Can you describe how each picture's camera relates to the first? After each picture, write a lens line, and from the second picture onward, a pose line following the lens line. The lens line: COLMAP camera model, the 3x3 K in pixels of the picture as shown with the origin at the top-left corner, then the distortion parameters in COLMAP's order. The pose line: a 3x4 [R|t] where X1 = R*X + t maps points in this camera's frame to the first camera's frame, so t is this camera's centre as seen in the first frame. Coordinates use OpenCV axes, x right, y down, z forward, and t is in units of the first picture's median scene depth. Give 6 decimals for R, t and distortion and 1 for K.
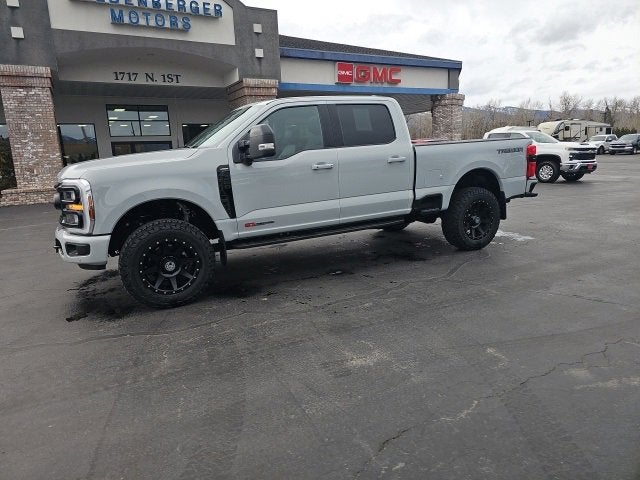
lens RADIAL K [[420.2, 0, 313.0], [0, 420.2, 230.6], [0, 0, 1]] dist [0.059116, -0.042412]
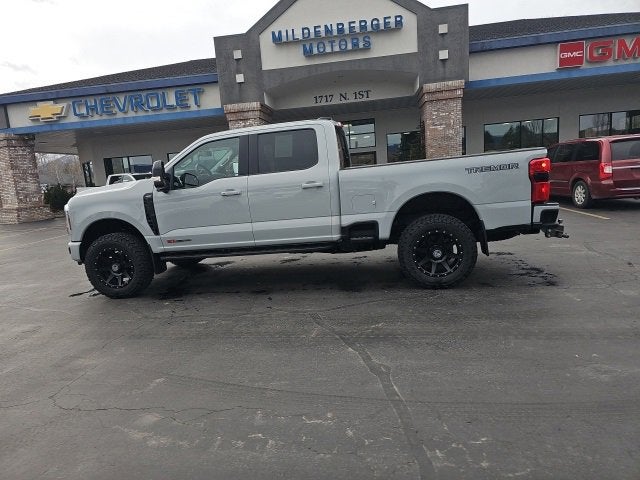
lens RADIAL K [[421.2, 0, 315.8], [0, 421.2, 240.9], [0, 0, 1]] dist [0.062691, -0.051219]
pose [[0.806820, 0.074335, -0.586103, 0.487238], [-0.063657, 0.997216, 0.038847, -0.047953], [0.587358, 0.005967, 0.809305, 0.134538]]
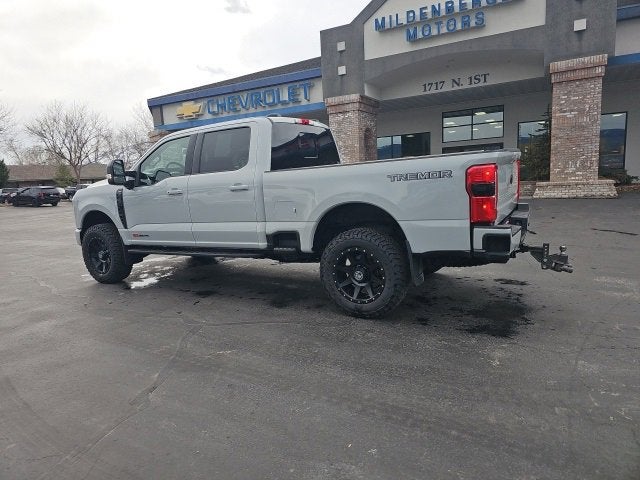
lens RADIAL K [[421.2, 0, 311.1], [0, 421.2, 235.4], [0, 0, 1]] dist [0.062691, -0.051219]
pose [[0.535222, 0.133249, -0.834136, 0.654249], [-0.118698, 0.989546, 0.081912, -0.098502], [0.836330, 0.055170, 0.545443, 0.396629]]
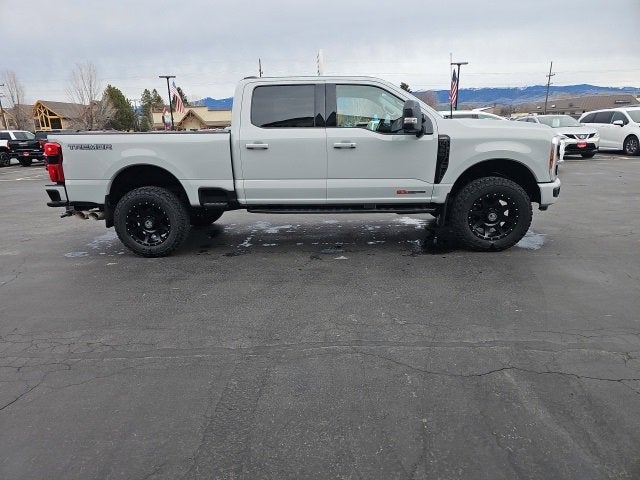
lens RADIAL K [[421.2, 0, 312.6], [0, 421.2, 236.4], [0, 0, 1]] dist [0.062691, -0.051219]
pose [[0.874357, 0.138904, -0.464979, 0.338271], [-0.098772, 0.989042, 0.109724, -0.031510], [0.475125, -0.050012, 0.878496, 0.068299]]
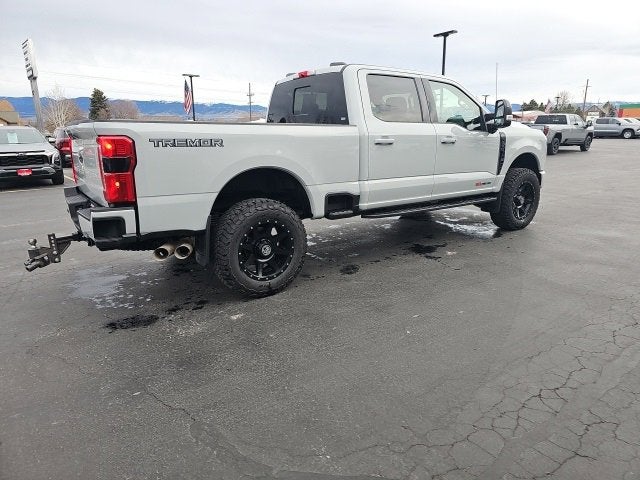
lens RADIAL K [[421.2, 0, 319.8], [0, 421.2, 231.1], [0, 0, 1]] dist [0.062691, -0.051219]
pose [[0.984060, -0.008710, 0.177624, -0.195394], [0.001902, 0.999258, 0.038464, 0.006342], [-0.177827, -0.037513, 0.983346, 0.056447]]
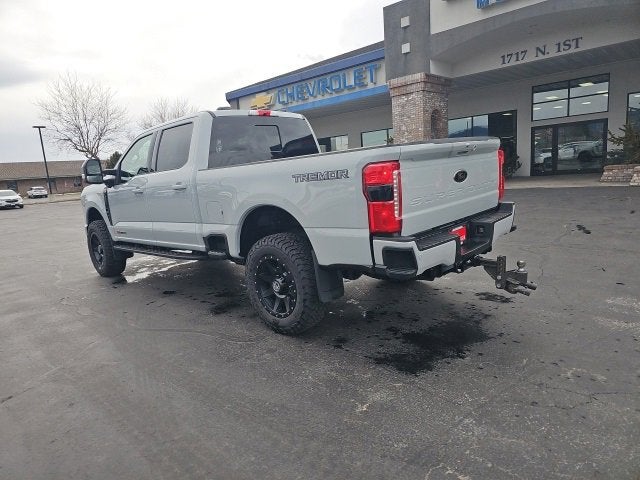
lens RADIAL K [[421.2, 0, 309.7], [0, 421.2, 236.8], [0, 0, 1]] dist [0.062691, -0.051219]
pose [[0.324702, 0.170312, -0.930356, 0.693390], [-0.105375, 0.984044, 0.143364, -0.136863], [0.939928, 0.051486, 0.337468, 0.597056]]
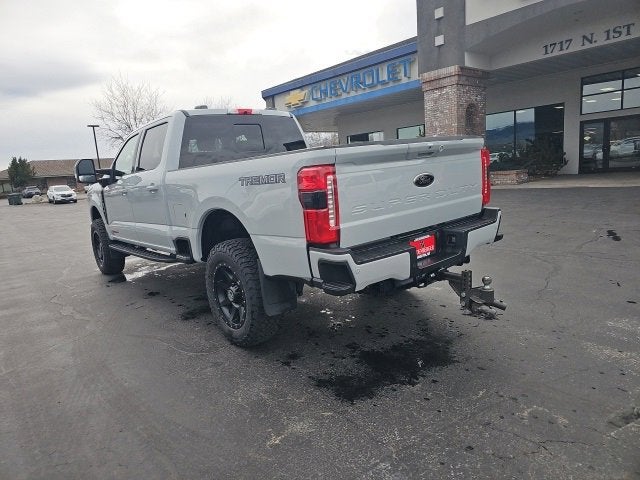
lens RADIAL K [[421.2, 0, 310.2], [0, 421.2, 232.0], [0, 0, 1]] dist [0.062691, -0.051219]
pose [[0.222937, 0.172784, -0.959398, 0.687991], [-0.106583, 0.982587, 0.152193, -0.152105], [0.968989, 0.068326, 0.237471, 0.688742]]
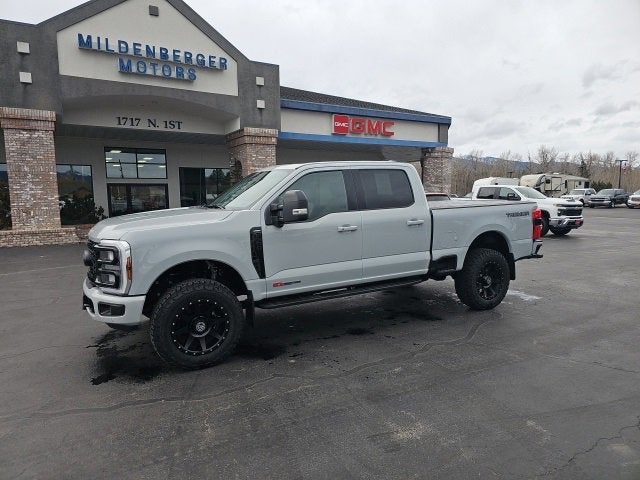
lens RADIAL K [[421.2, 0, 315.1], [0, 421.2, 236.4], [0, 0, 1]] dist [0.062691, -0.051219]
pose [[0.998916, 0.025158, 0.039157, -0.055590], [-0.021741, 0.996112, -0.085376, -0.024430], [-0.041152, 0.084432, 0.995579, -0.015208]]
